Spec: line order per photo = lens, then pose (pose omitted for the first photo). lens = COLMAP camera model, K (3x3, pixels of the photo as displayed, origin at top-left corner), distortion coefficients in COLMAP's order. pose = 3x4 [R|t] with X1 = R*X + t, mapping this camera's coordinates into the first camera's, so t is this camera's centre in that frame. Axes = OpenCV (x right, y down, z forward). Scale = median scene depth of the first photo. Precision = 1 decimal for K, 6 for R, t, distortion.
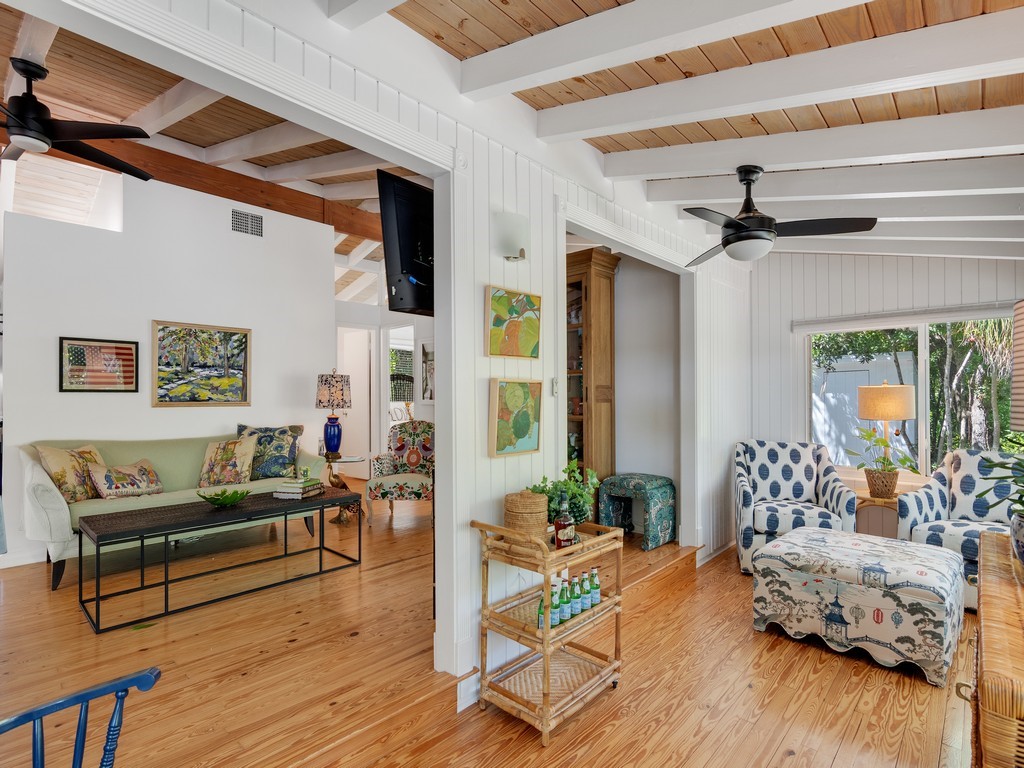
lens RADIAL K [[495.0, 0, 513.4], [0, 495.0, 380.9], [0, 0, 1]] dist [0.004046, 0.002339]
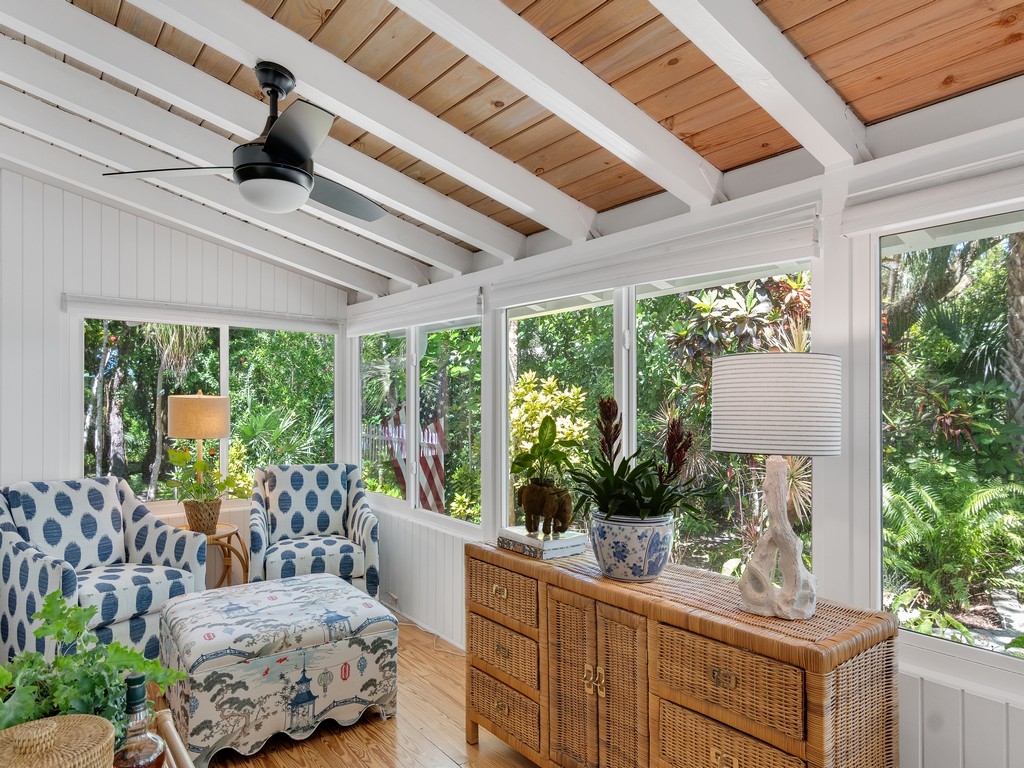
lens RADIAL K [[628.5, 0, 509.0], [0, 628.5, 391.3], [0, 0, 1]] dist [-0.005517, 0.001366]
pose [[0.186831, 0.019349, 0.982201, -0.255525], [-0.036838, 0.999241, -0.012677, -0.004806], [-0.981701, -0.033814, 0.187402, 0.482671]]
